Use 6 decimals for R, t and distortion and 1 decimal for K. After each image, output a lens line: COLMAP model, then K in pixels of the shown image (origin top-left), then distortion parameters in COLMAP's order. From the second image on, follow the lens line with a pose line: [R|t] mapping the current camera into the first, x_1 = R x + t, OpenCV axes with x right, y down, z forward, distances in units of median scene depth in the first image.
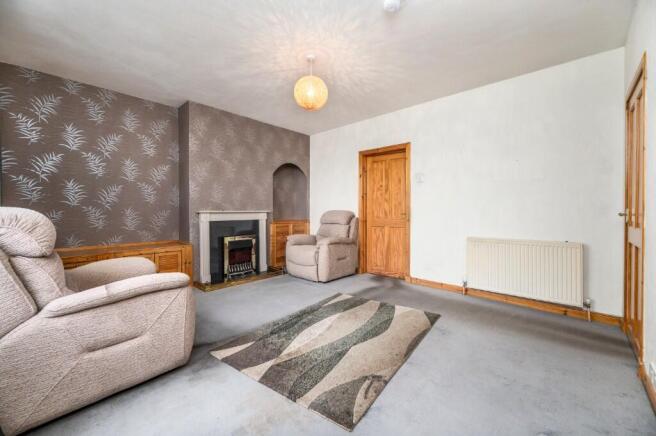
lens RADIAL K [[261.7, 0, 328.1], [0, 261.7, 217.8], [0, 0, 1]] dist [0.000537, -0.000012]
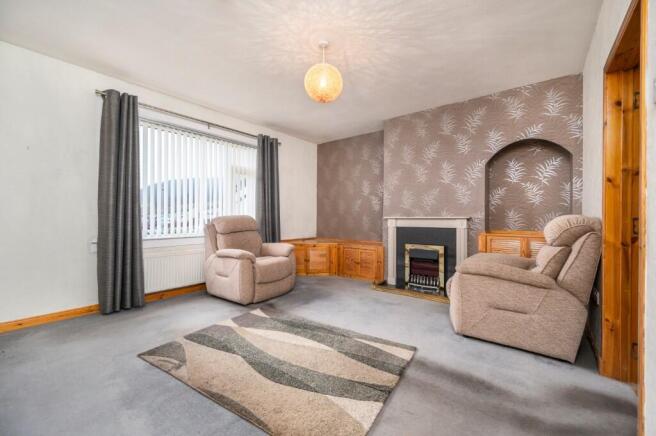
lens RADIAL K [[261.7, 0, 328.1], [0, 261.7, 217.8], [0, 0, 1]] dist [0.000537, -0.000012]
pose [[0.081548, -0.001772, -0.996668, 0.575441], [-0.026097, 0.999652, -0.003912, -0.011406], [0.996328, 0.026329, 0.081473, 0.655785]]
